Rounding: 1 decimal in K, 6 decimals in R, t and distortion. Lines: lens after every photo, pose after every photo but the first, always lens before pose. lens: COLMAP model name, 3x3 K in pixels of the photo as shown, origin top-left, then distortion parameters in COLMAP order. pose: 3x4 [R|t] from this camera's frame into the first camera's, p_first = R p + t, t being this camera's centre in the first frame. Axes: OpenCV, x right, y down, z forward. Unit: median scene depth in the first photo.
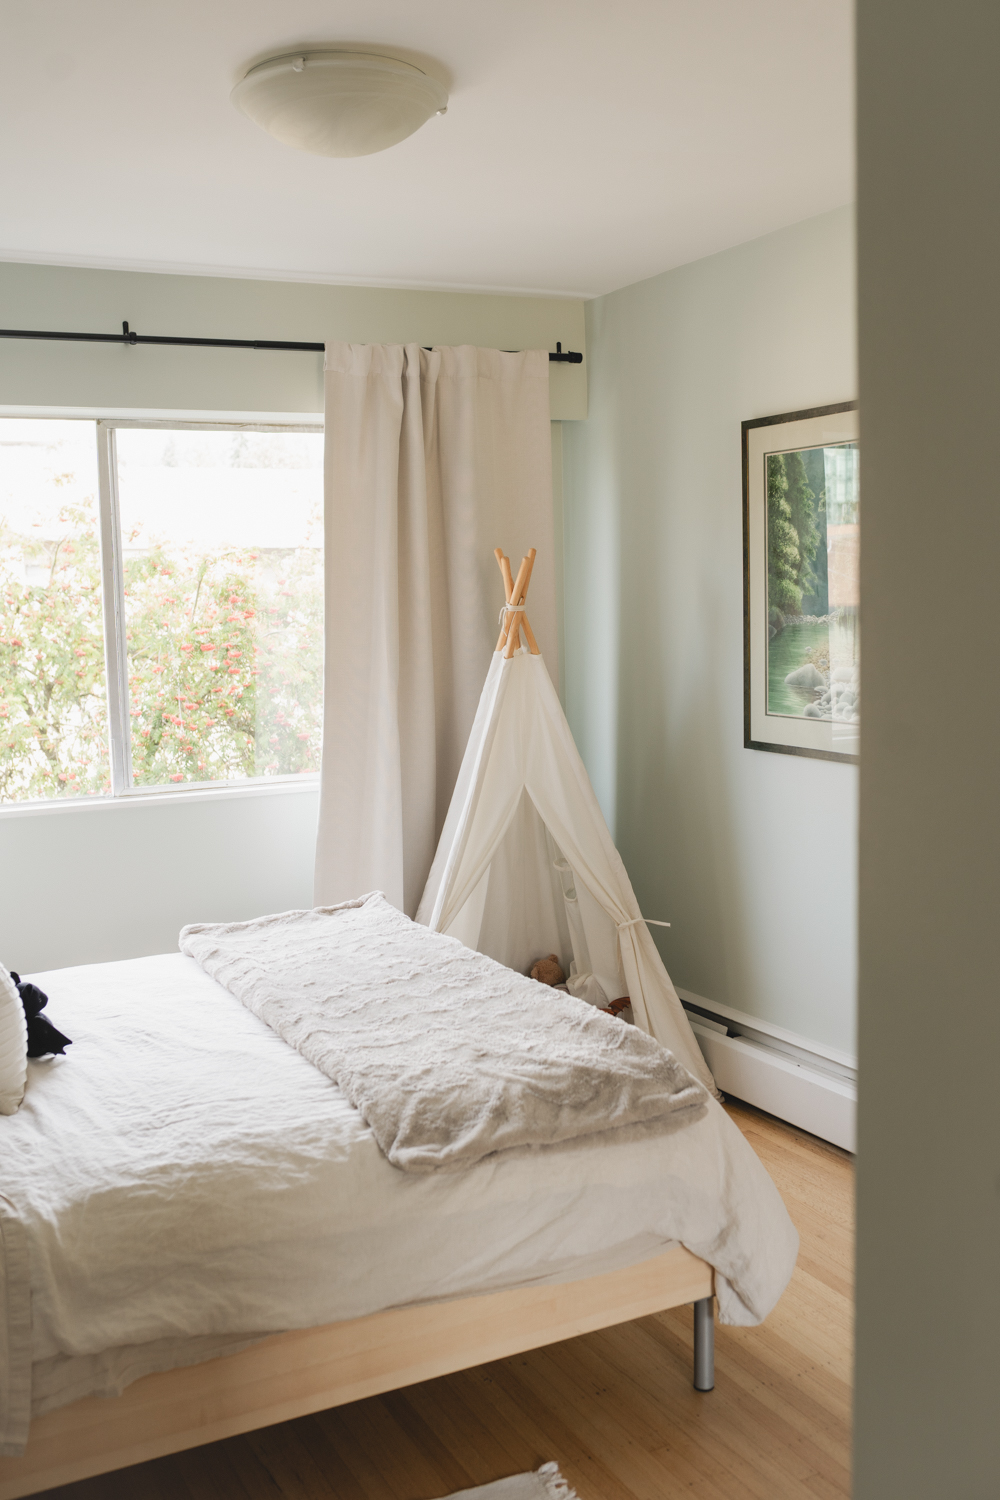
lens RADIAL K [[1493.6, 0, 500.0], [0, 1493.6, 750.0], [0, 0, 1]] dist [-0.003666, 0.013143]
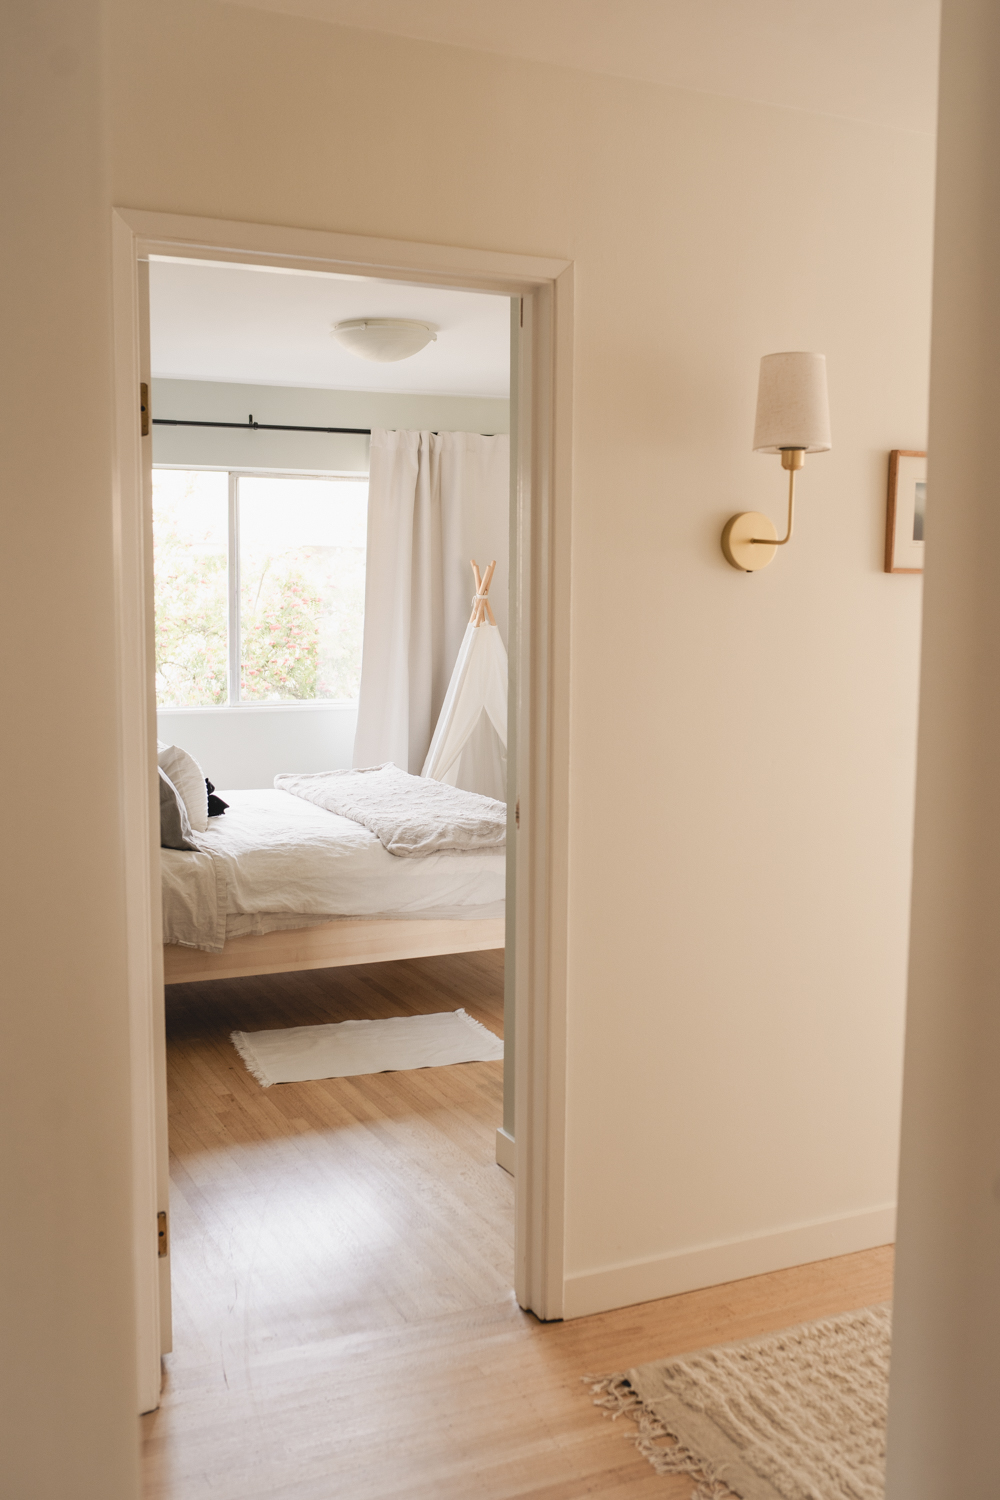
lens RADIAL K [[1483.1, 0, 548.6], [0, 1483.1, 732.5], [0, 0, 1]] dist [0.003297, 0.007374]
pose [[0.999361, 0.033923, 0.011273, 0.105982], [-0.033797, 0.999367, -0.011139, 0.104862], [-0.011644, 0.010751, 0.999874, -0.941468]]
